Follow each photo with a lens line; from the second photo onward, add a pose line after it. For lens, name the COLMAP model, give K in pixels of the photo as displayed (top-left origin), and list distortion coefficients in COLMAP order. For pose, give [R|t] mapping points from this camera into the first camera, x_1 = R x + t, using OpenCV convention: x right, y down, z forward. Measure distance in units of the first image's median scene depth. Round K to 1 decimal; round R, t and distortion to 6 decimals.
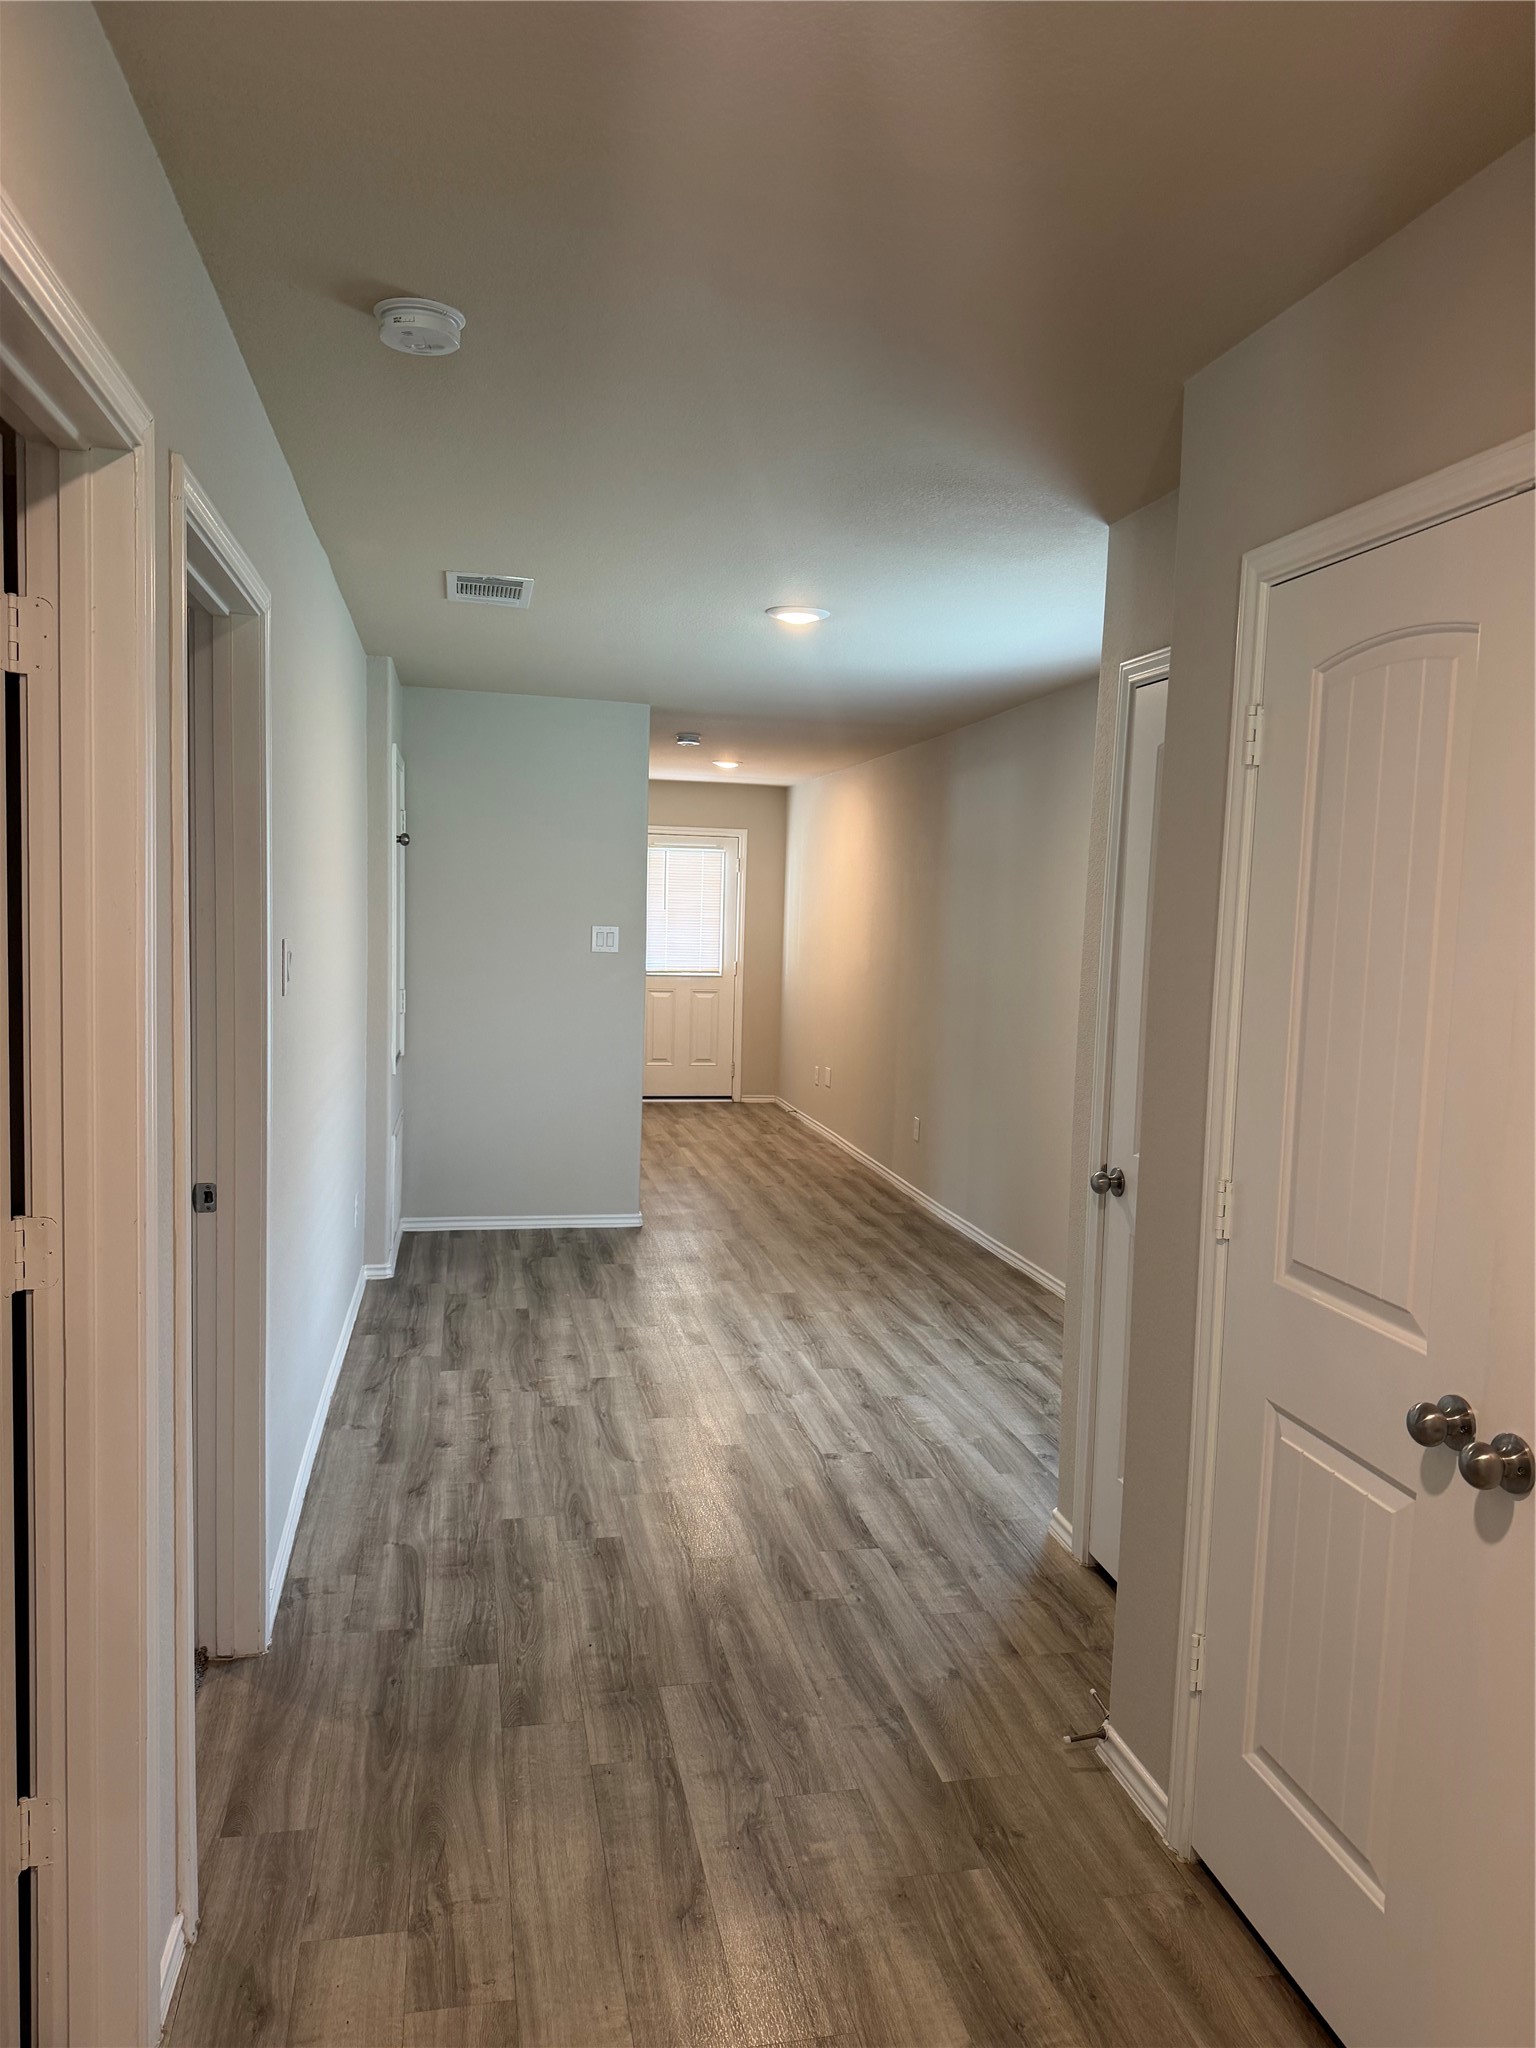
lens RADIAL K [[1409.7, 0, 774.2], [0, 1409.7, 1039.6], [0, 0, 1]] dist [0.182736, -0.366852]
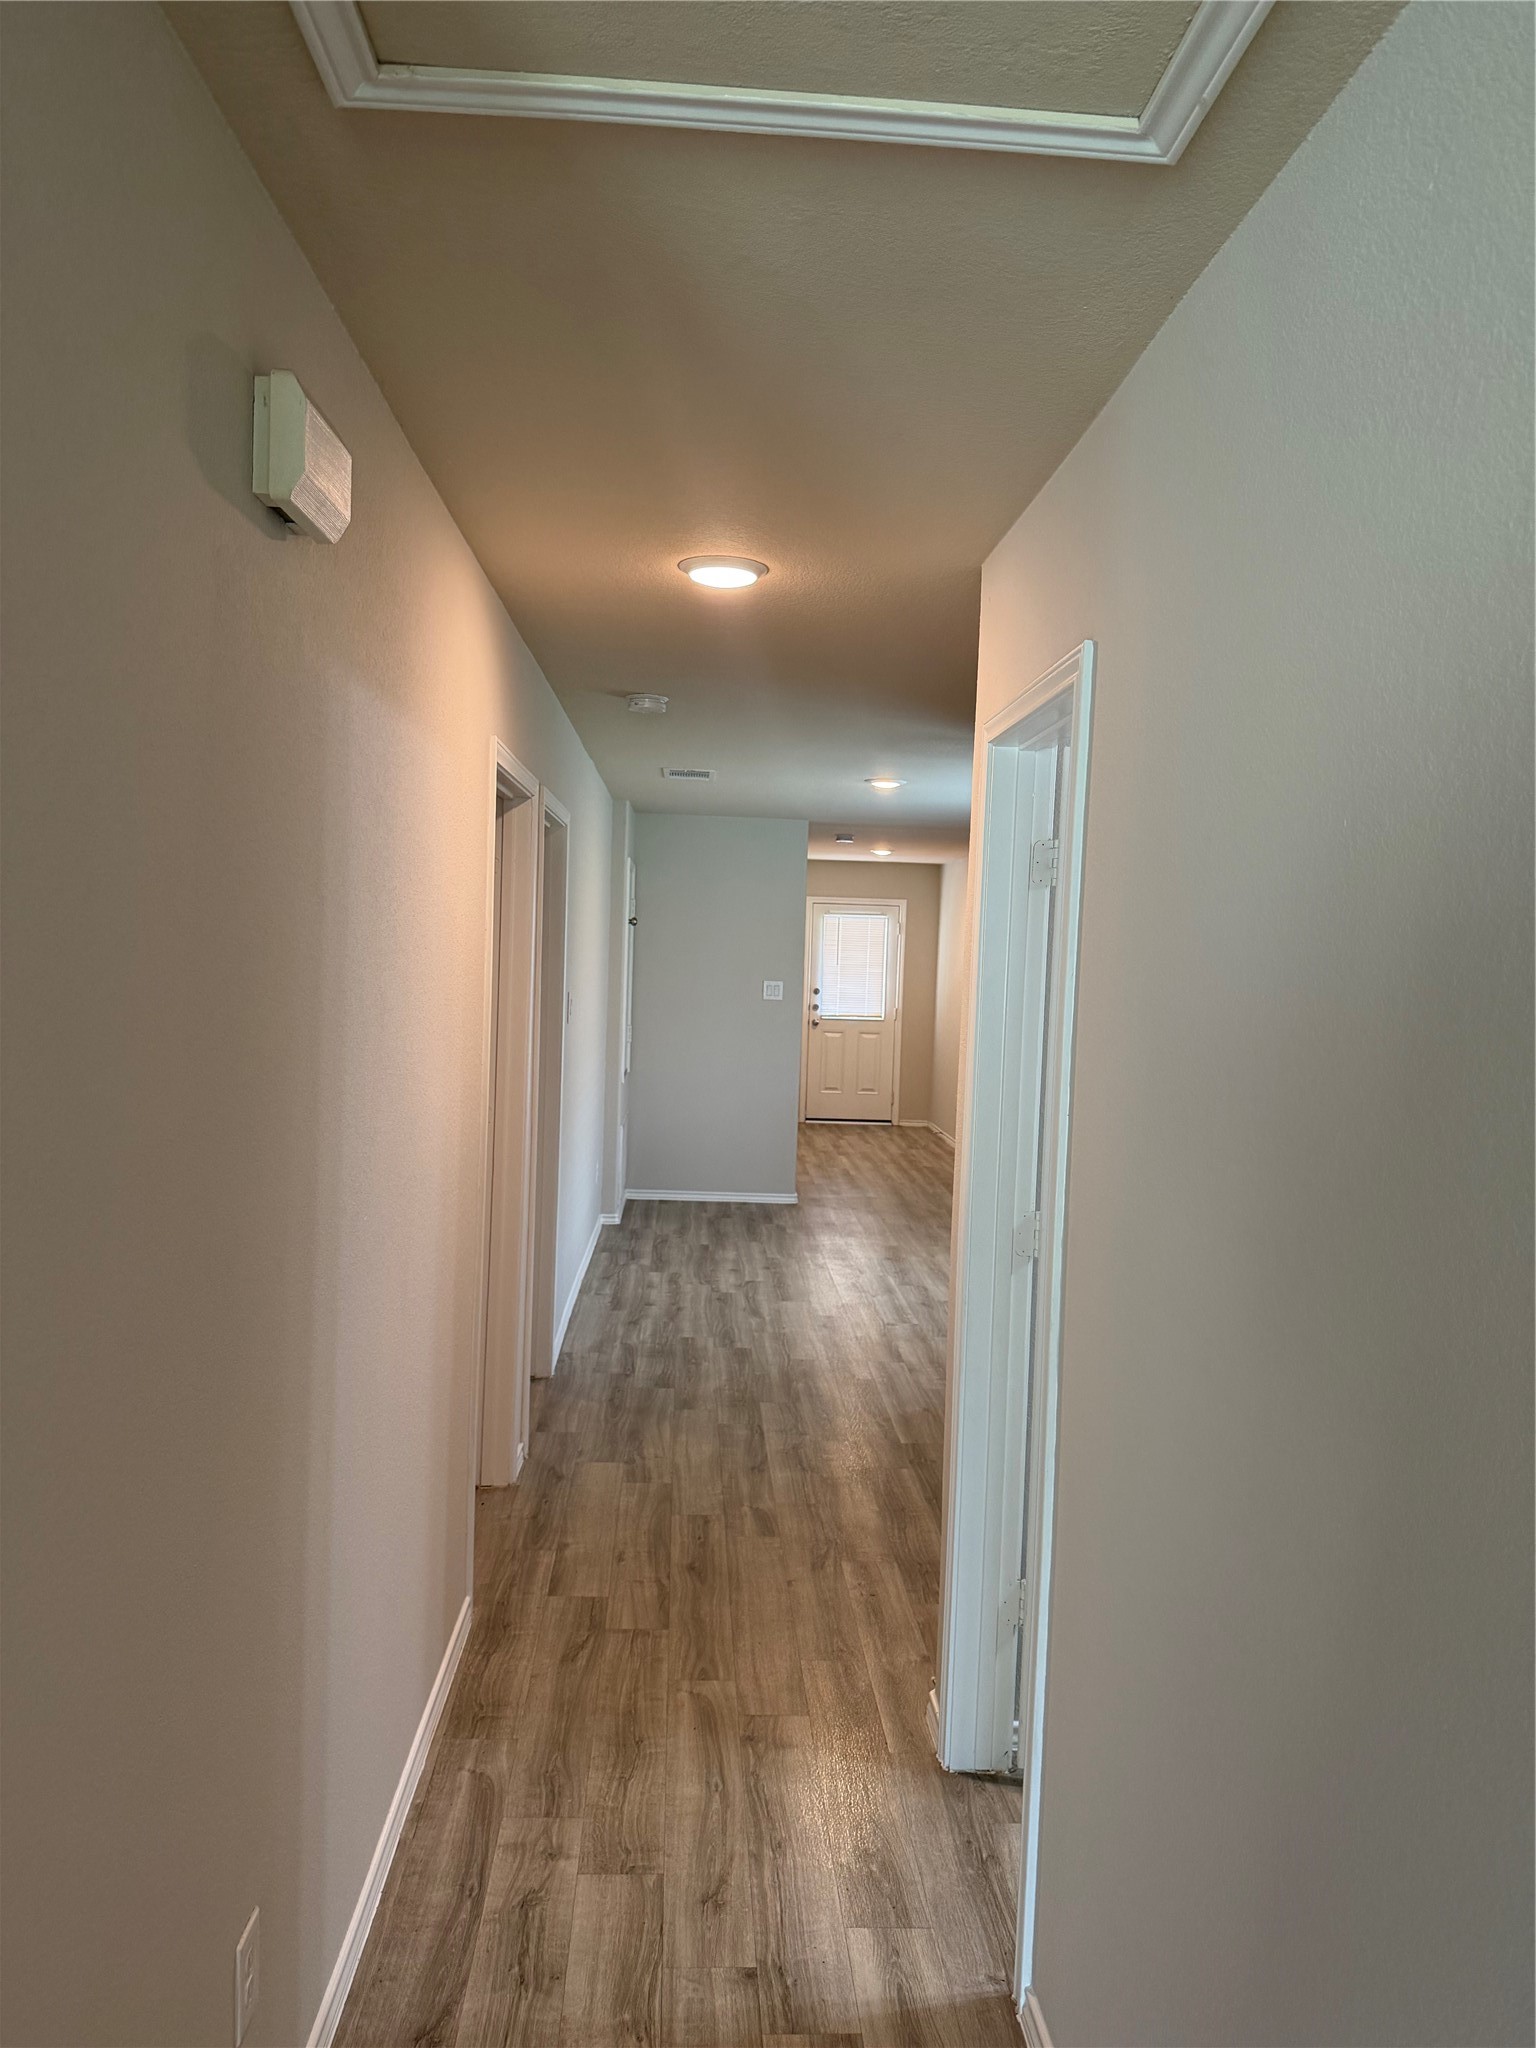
lens RADIAL K [[1405.1, 0, 768.0], [0, 1405.1, 1024.0], [0, 0, 1]] dist [0.040116, -0.090274]
pose [[0.987690, 0.011773, -0.155979, 0.132420], [-0.018739, 0.998888, -0.043262, 0.030468], [0.155296, 0.045652, 0.986813, -0.510540]]
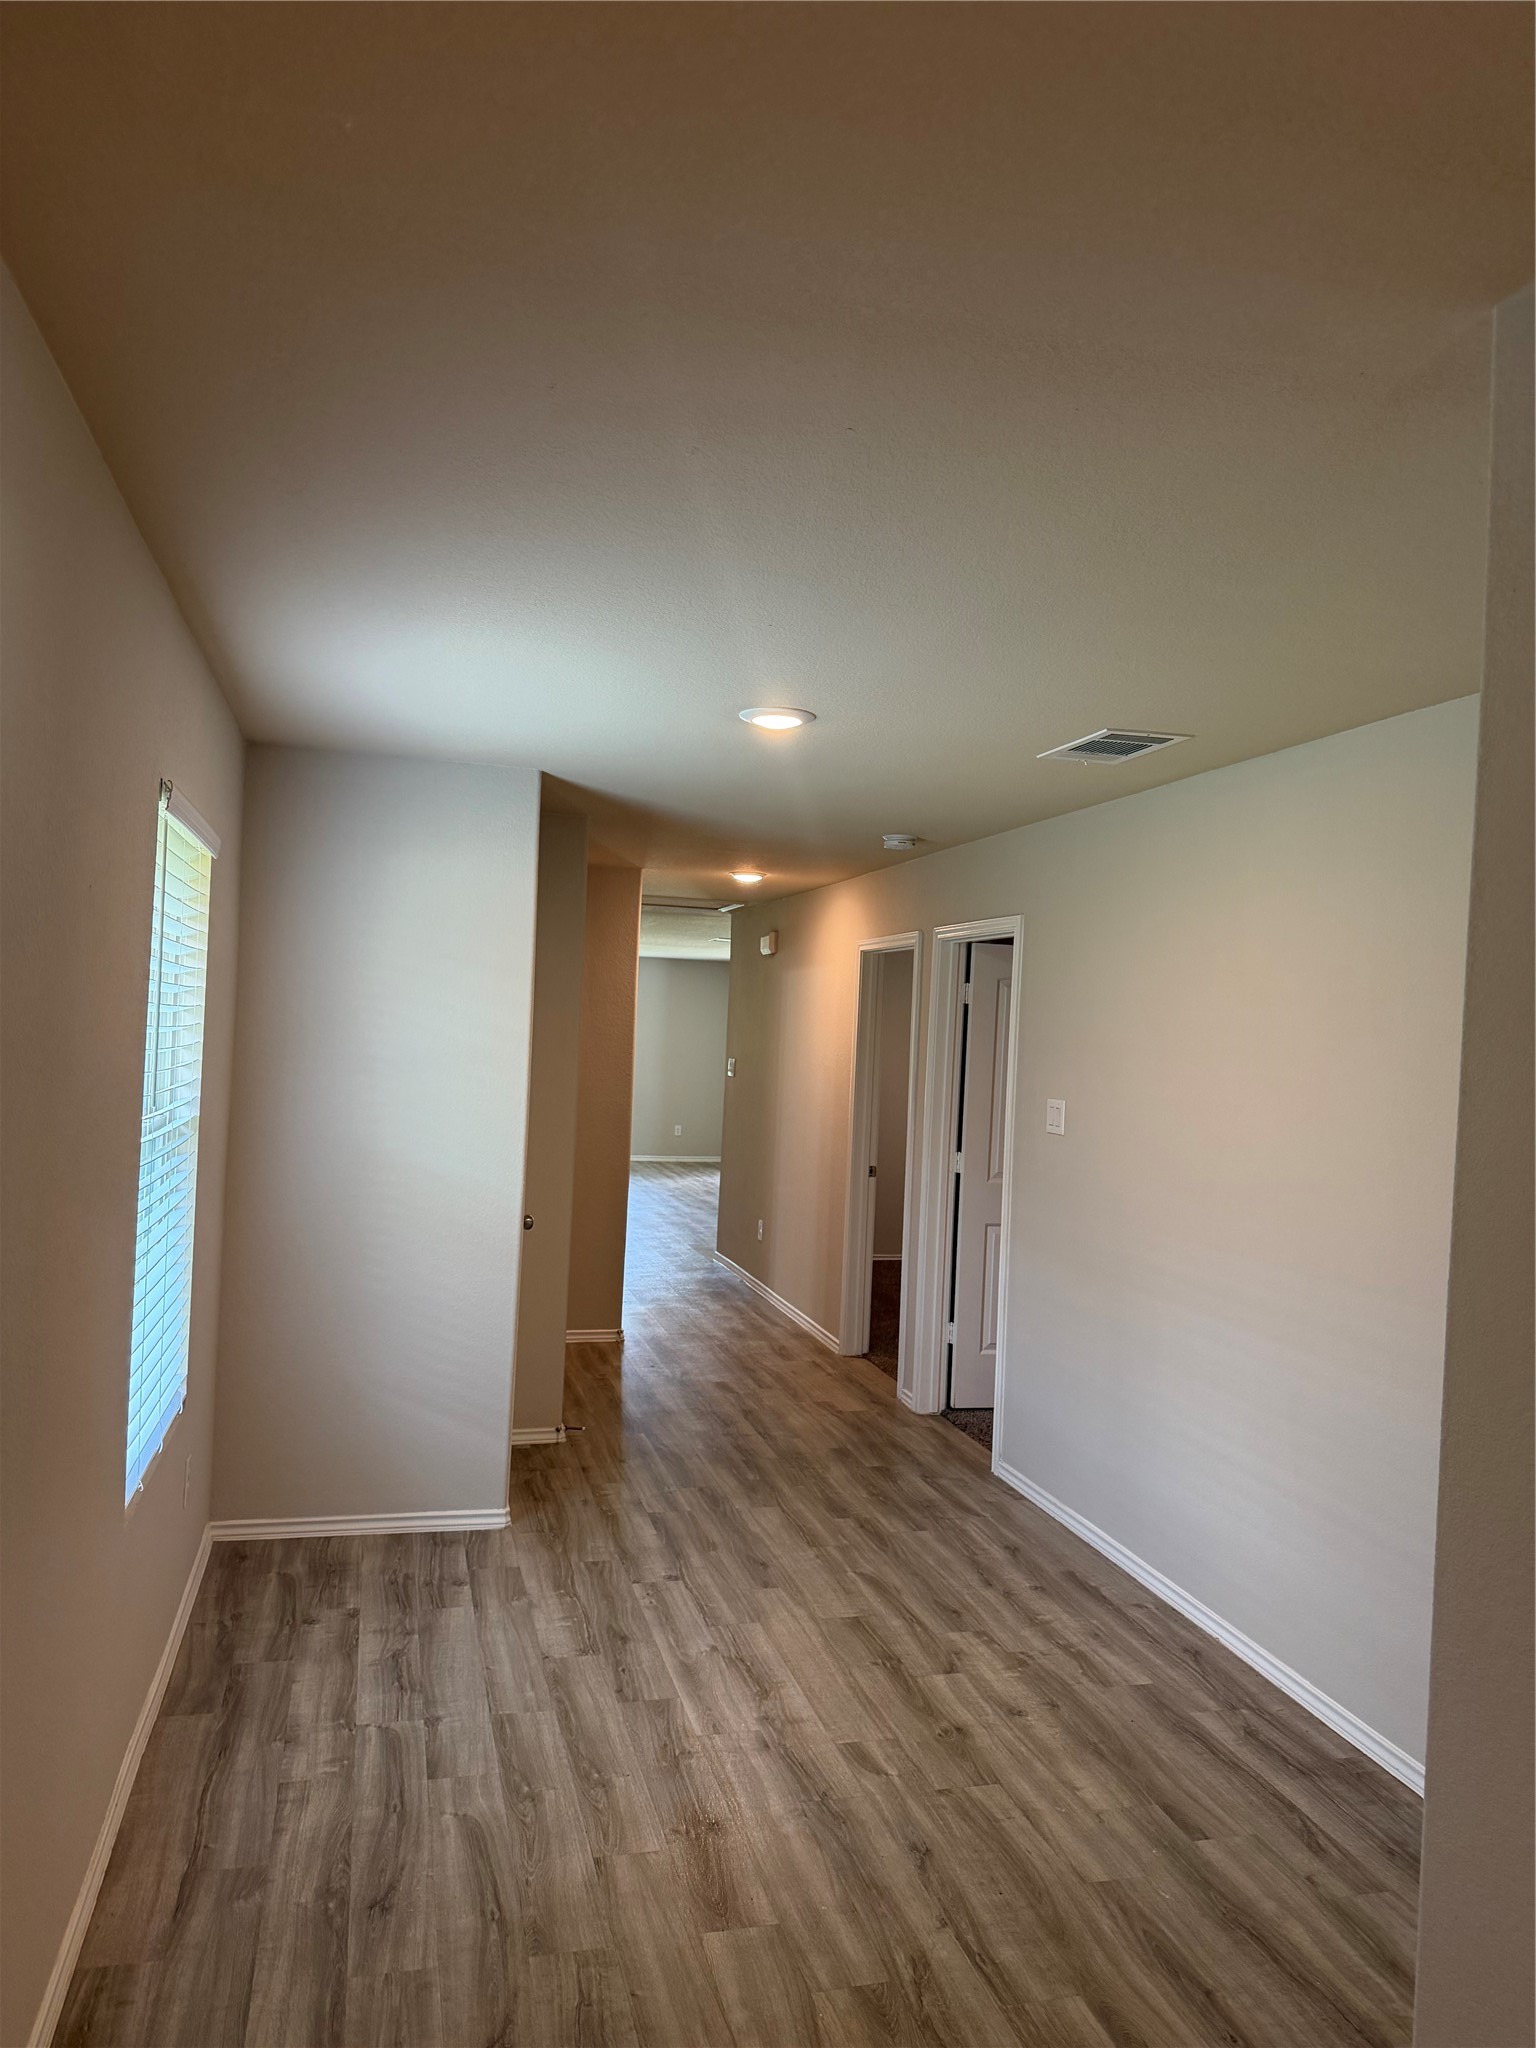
lens RADIAL K [[1405.1, 0, 768.0], [0, 1405.1, 1024.0], [0, 0, 1]] dist [0.040116, -0.090274]
pose [[-0.995661, -0.076390, -0.053146, 0.052214], [-0.080882, 0.992807, 0.088269, -0.193884], [0.046021, 0.092184, -0.994678, 1.840479]]
